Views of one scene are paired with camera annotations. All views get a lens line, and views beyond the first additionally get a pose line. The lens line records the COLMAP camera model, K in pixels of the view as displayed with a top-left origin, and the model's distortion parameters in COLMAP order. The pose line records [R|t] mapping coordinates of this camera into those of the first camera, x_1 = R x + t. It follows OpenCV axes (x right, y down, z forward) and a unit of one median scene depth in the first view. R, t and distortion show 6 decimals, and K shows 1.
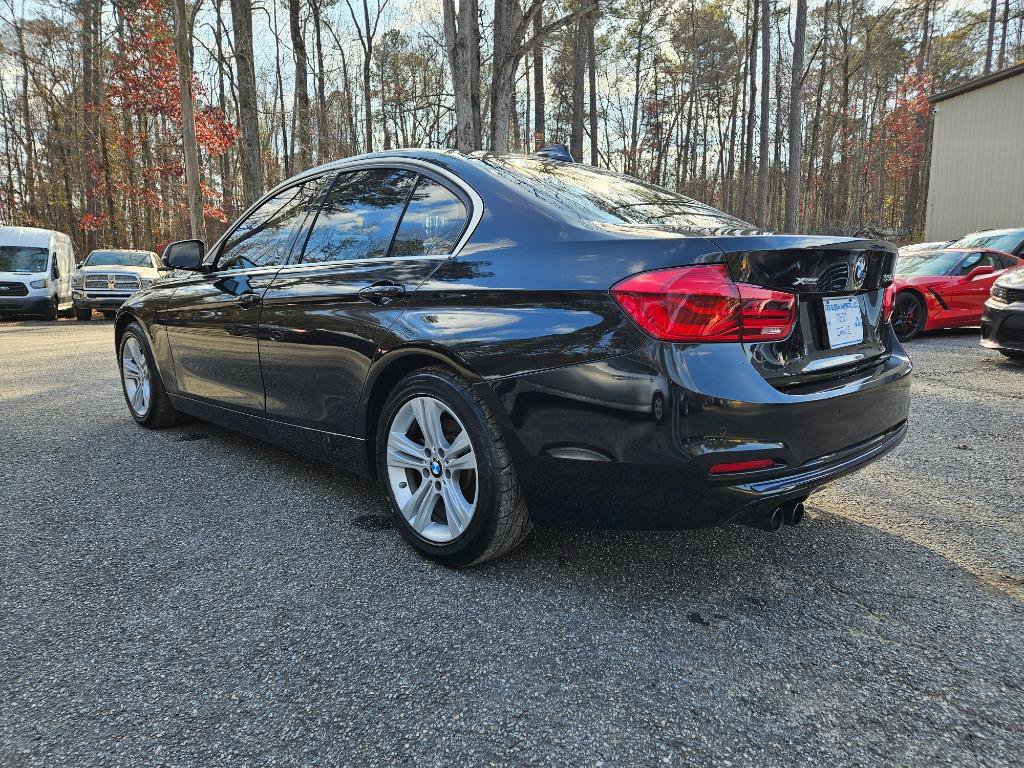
lens RADIAL K [[697.8, 0, 507.7], [0, 697.8, 386.6], [0, 0, 1]] dist [0.072855, -0.057303]
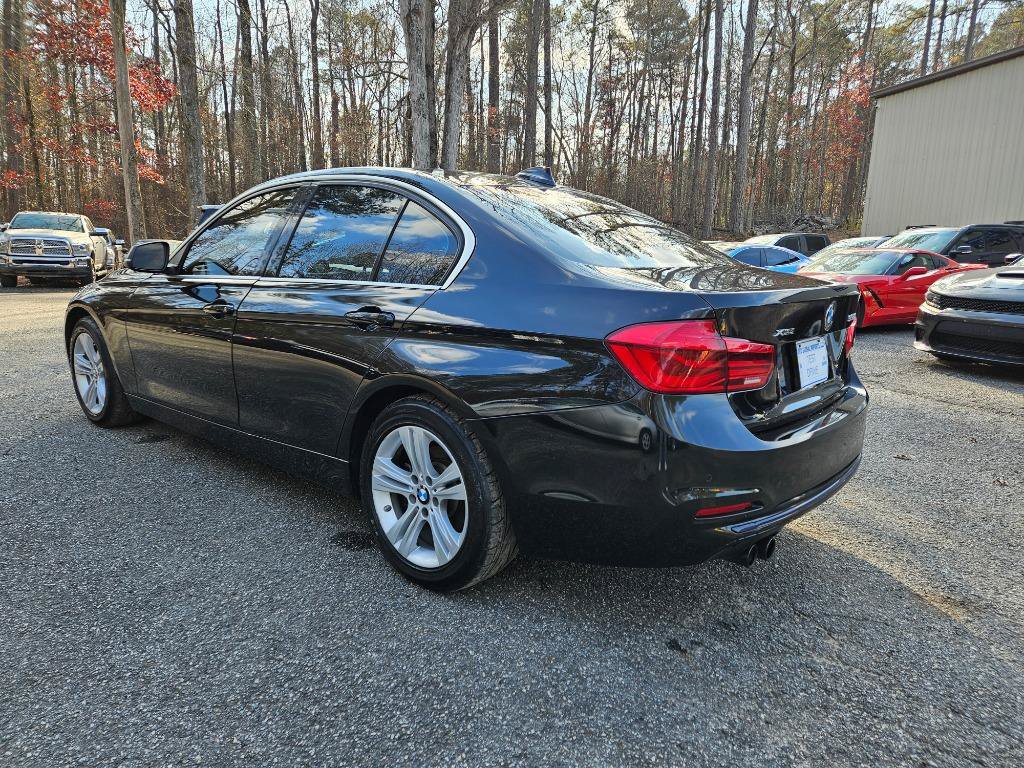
lens RADIAL K [[697.8, 0, 514.3], [0, 697.8, 386.3], [0, 0, 1]] dist [0.072855, -0.057303]
pose [[0.996119, 0.015116, 0.086704, -0.059015], [-0.018730, 0.998983, 0.041017, -0.083132], [-0.085996, -0.042482, 0.995389, -0.018471]]
